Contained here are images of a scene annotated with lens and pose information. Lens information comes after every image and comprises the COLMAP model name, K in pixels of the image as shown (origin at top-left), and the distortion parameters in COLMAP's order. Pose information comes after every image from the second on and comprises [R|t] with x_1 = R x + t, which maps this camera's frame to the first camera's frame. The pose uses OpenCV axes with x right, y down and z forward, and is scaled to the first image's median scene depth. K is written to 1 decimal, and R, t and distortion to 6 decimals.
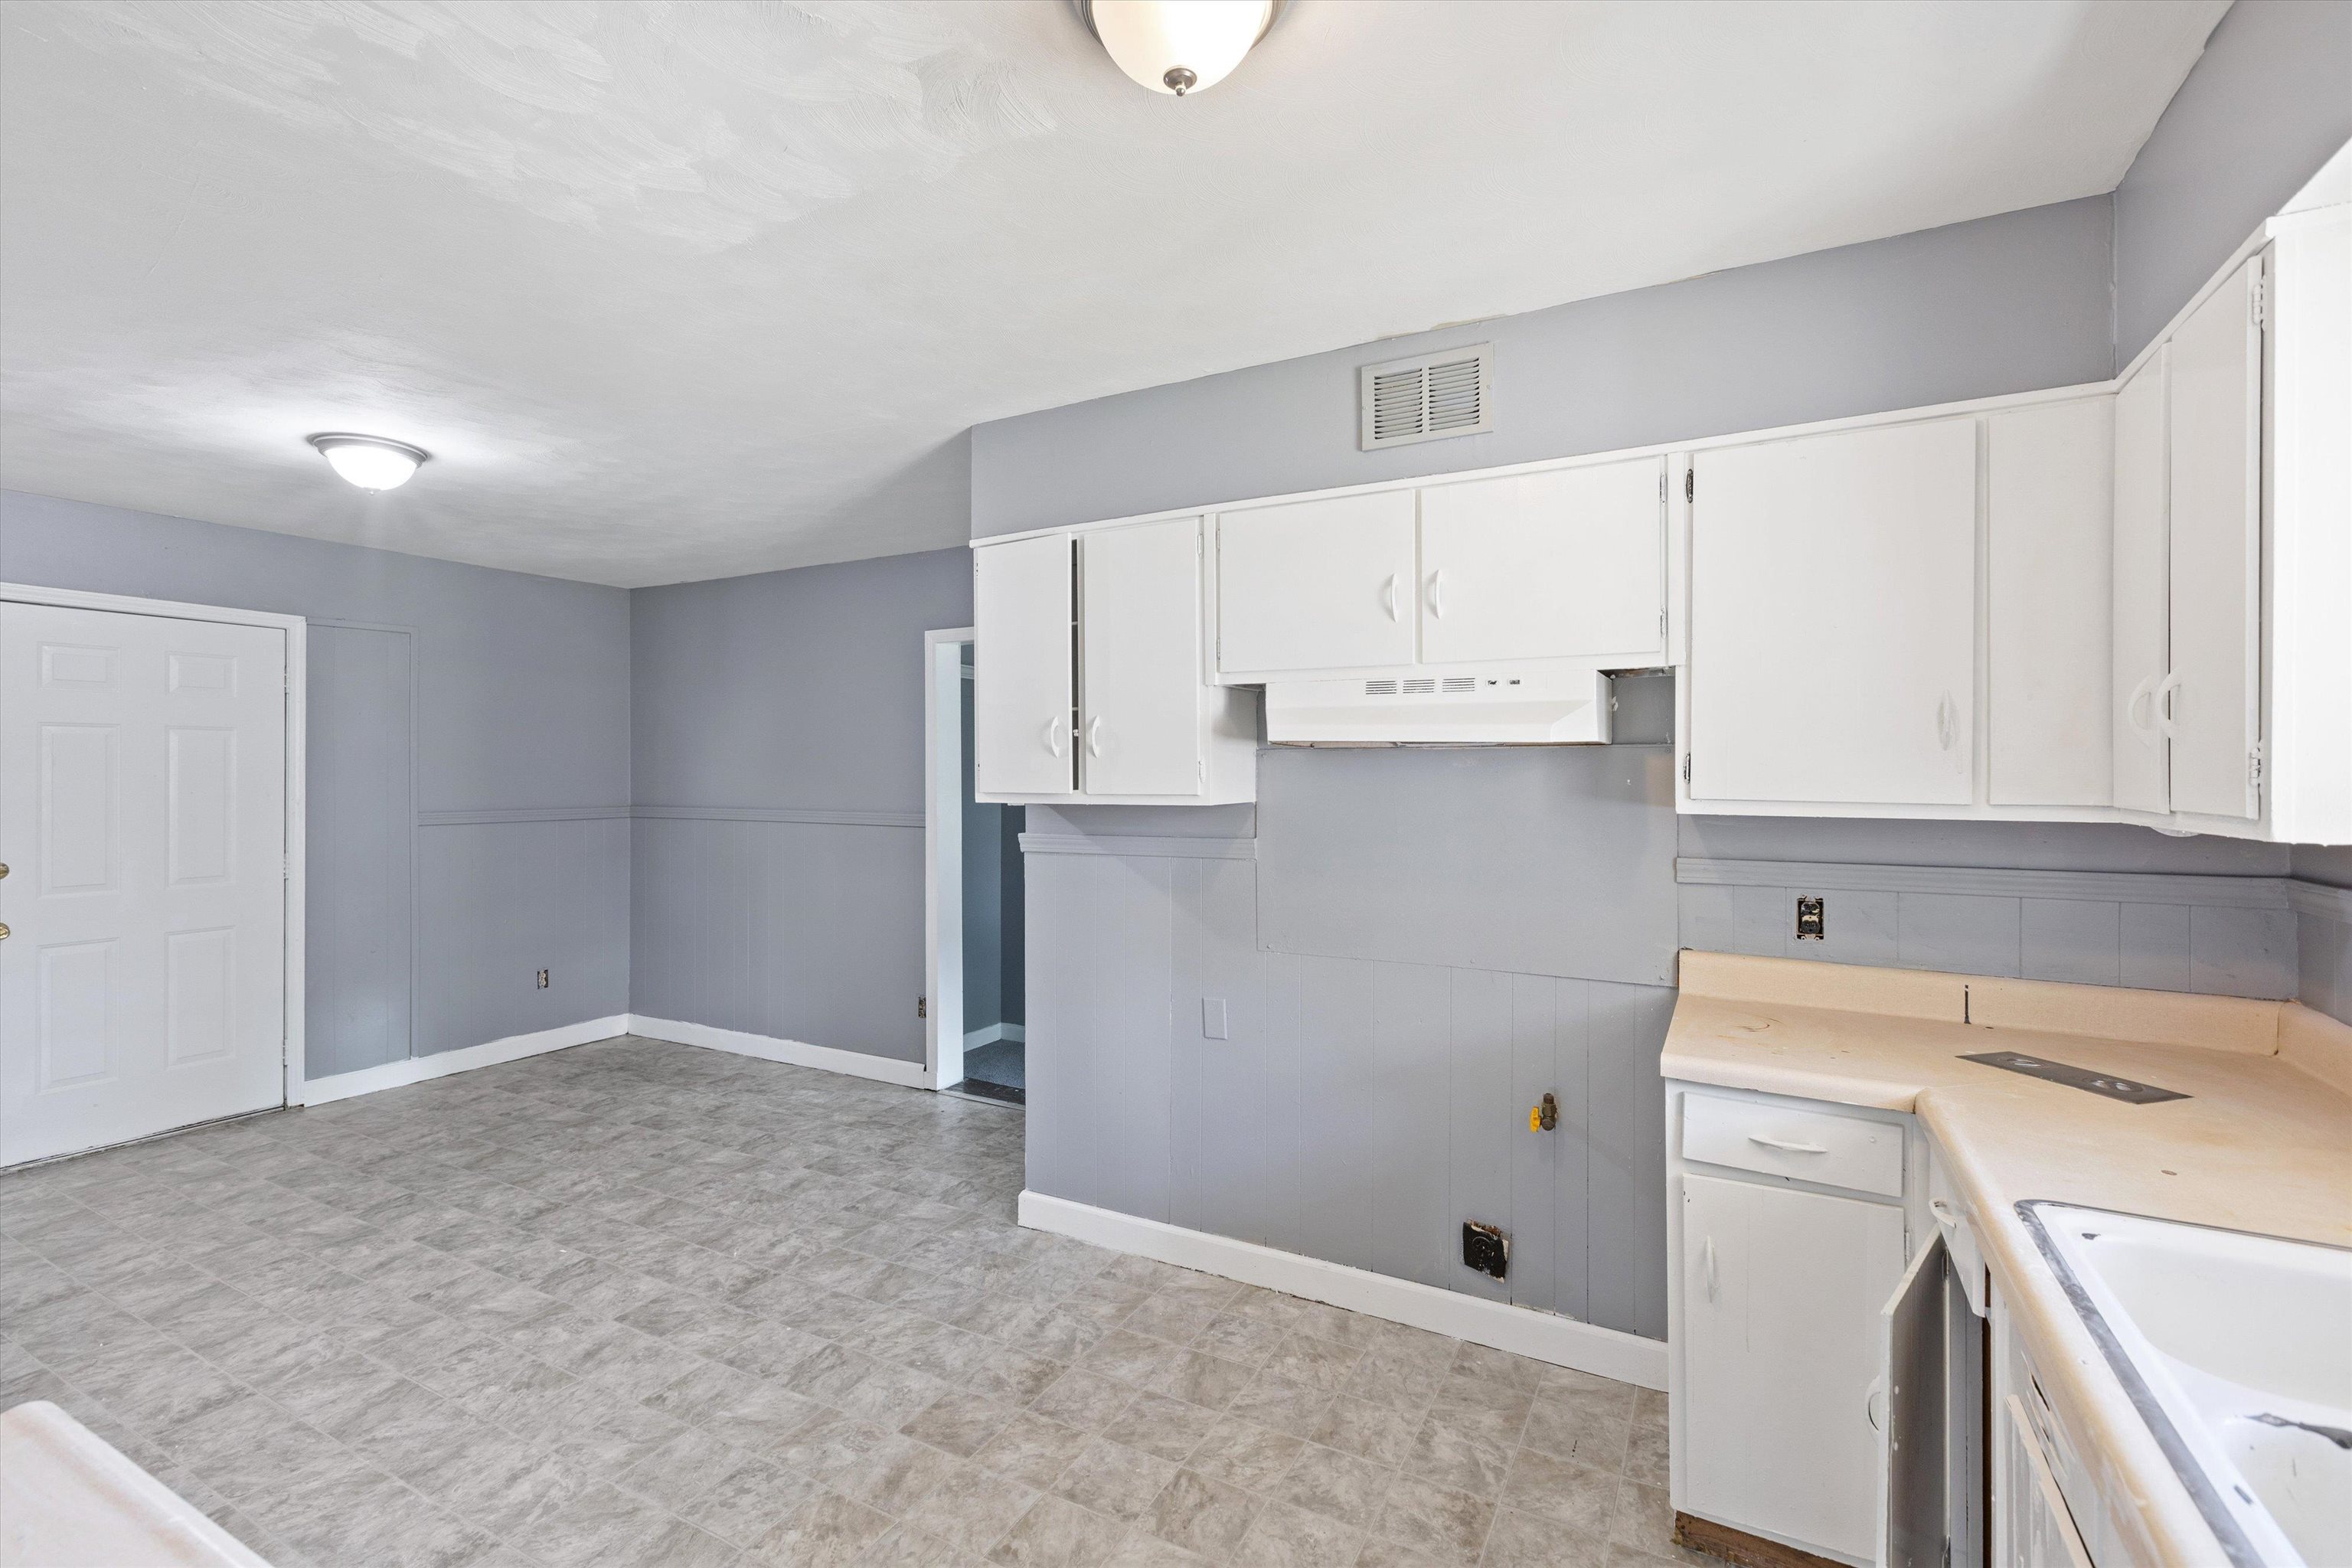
lens RADIAL K [[1050.3, 0, 1163.2], [0, 1050.3, 768.4], [0, 0, 1]] dist [-0.003260, 0.000441]
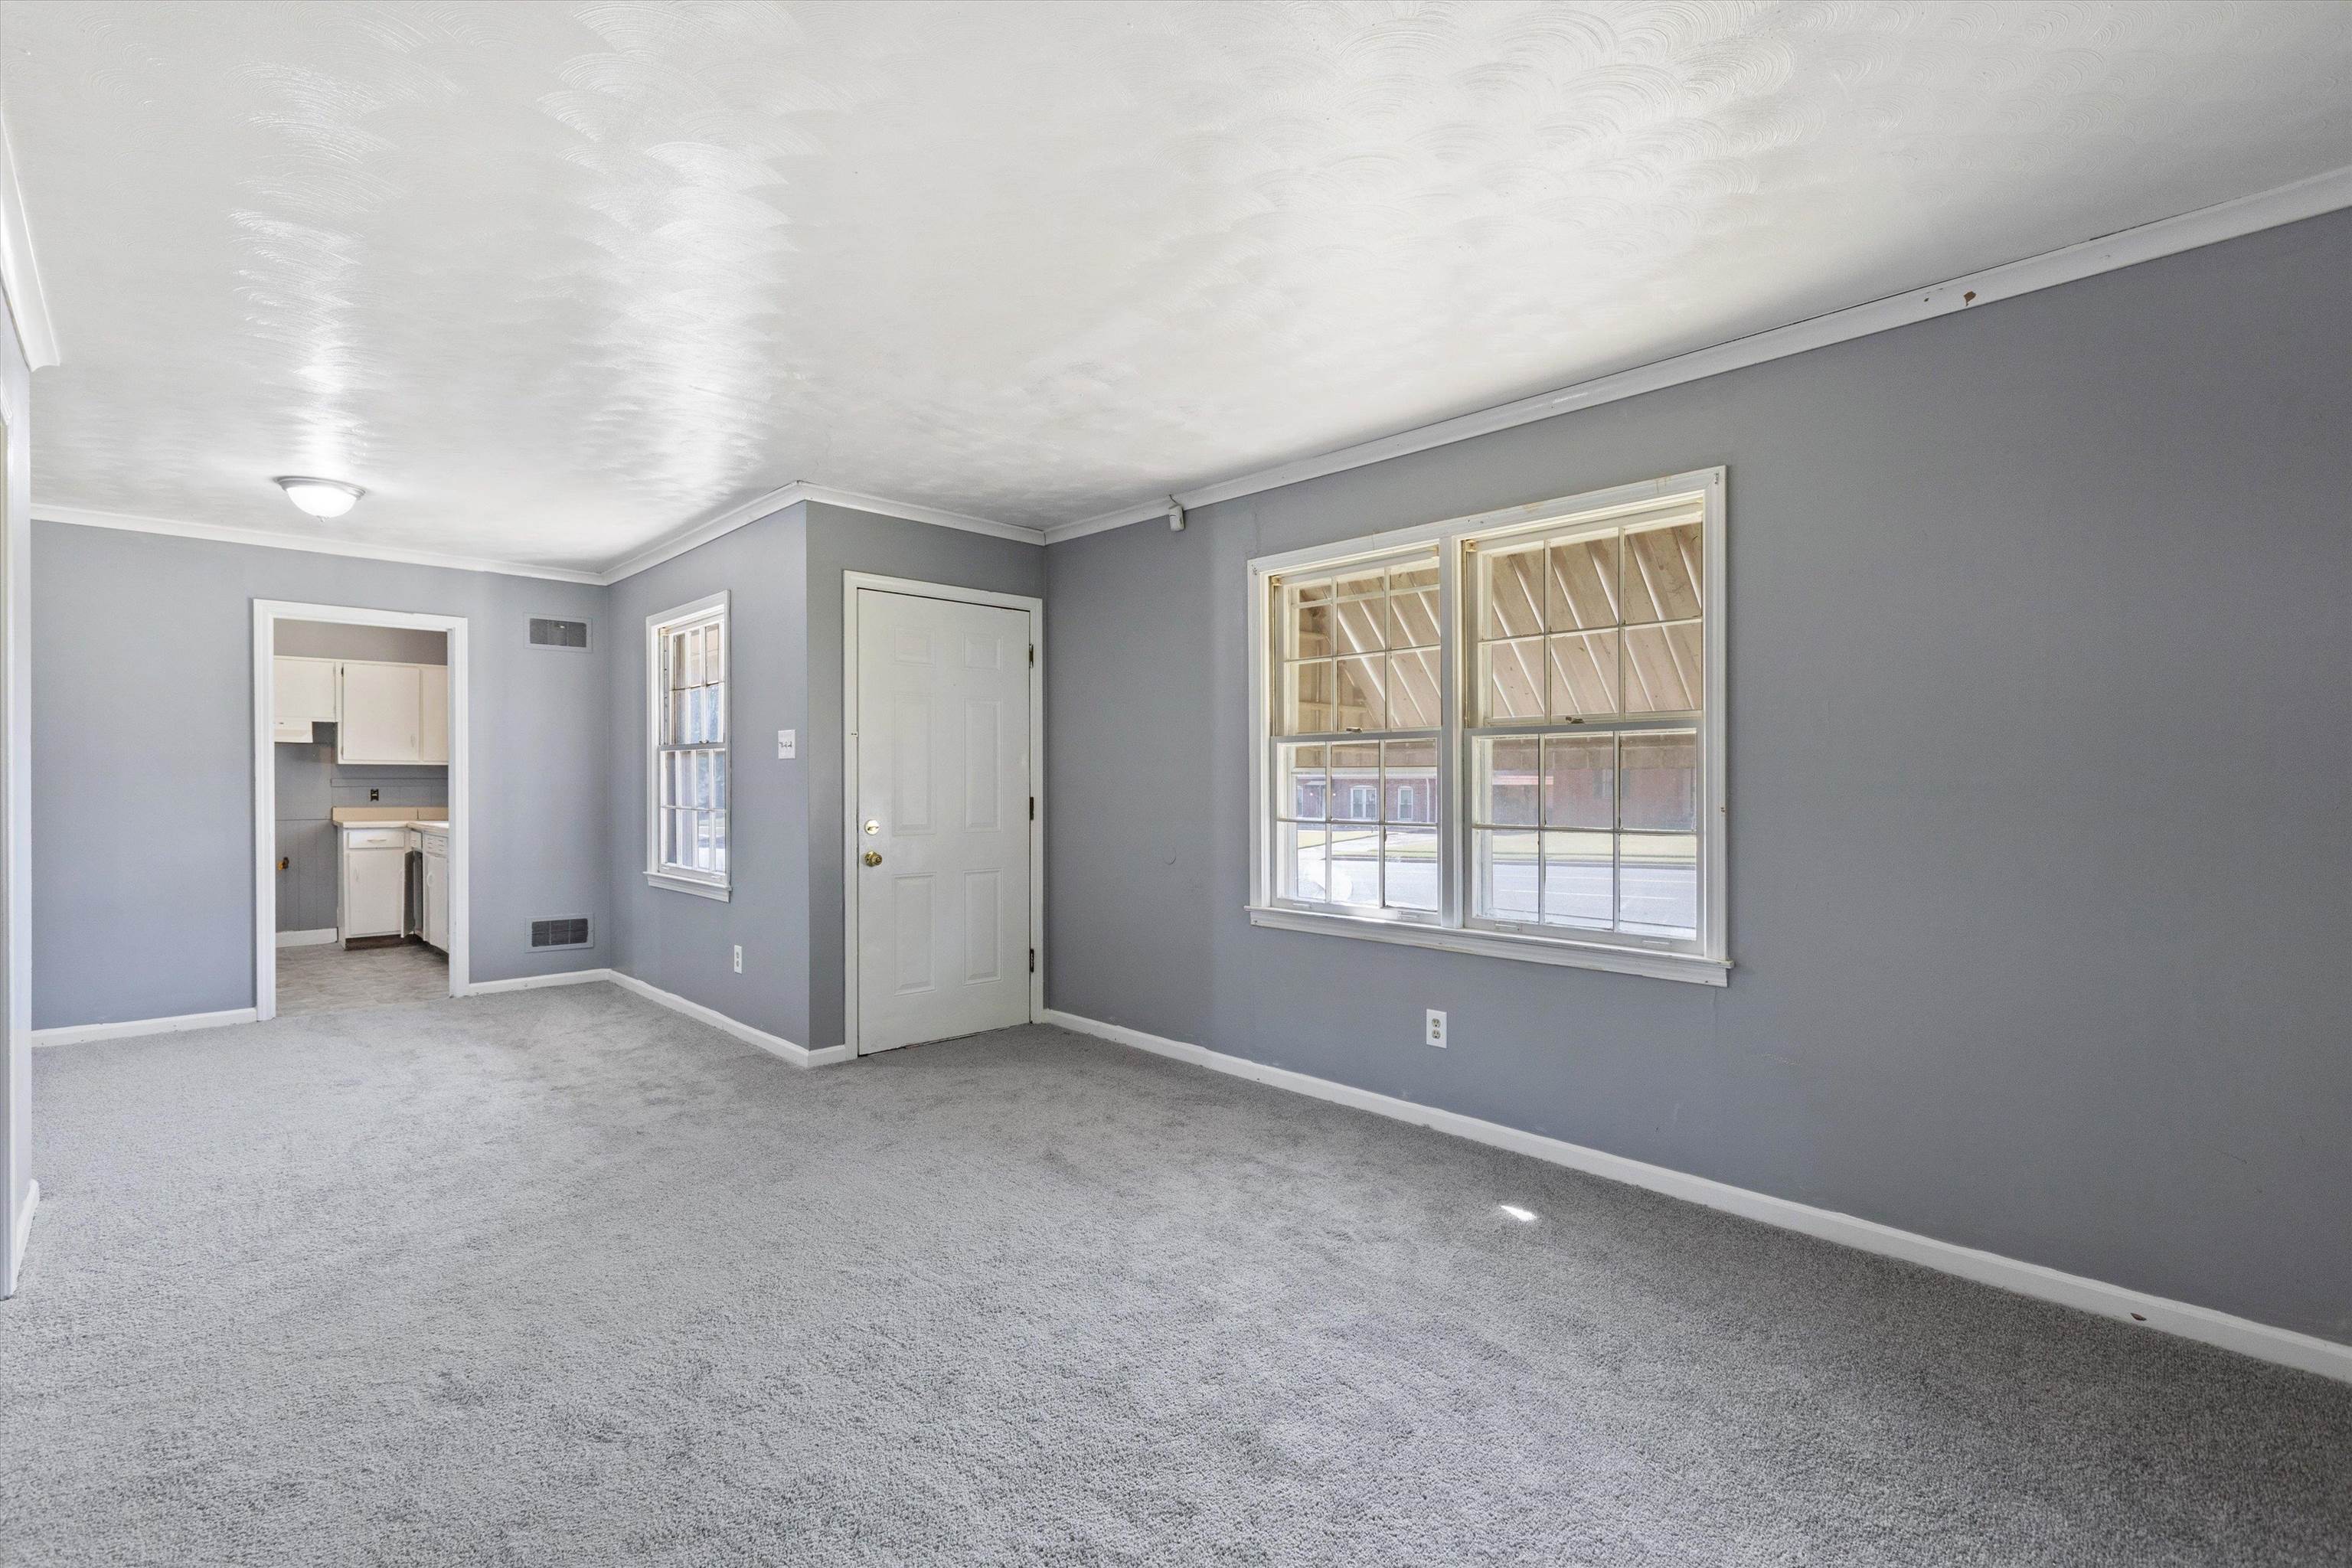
lens RADIAL K [[1050.3, 0, 1187.0], [0, 1050.3, 766.7], [0, 0, 1]] dist [-0.003260, 0.000441]
pose [[0.280463, -0.001193, 0.959864, -1.914390], [0.002807, 0.999996, 0.000423, 0.053465], [-0.959861, 0.002575, 0.280466, -2.496011]]
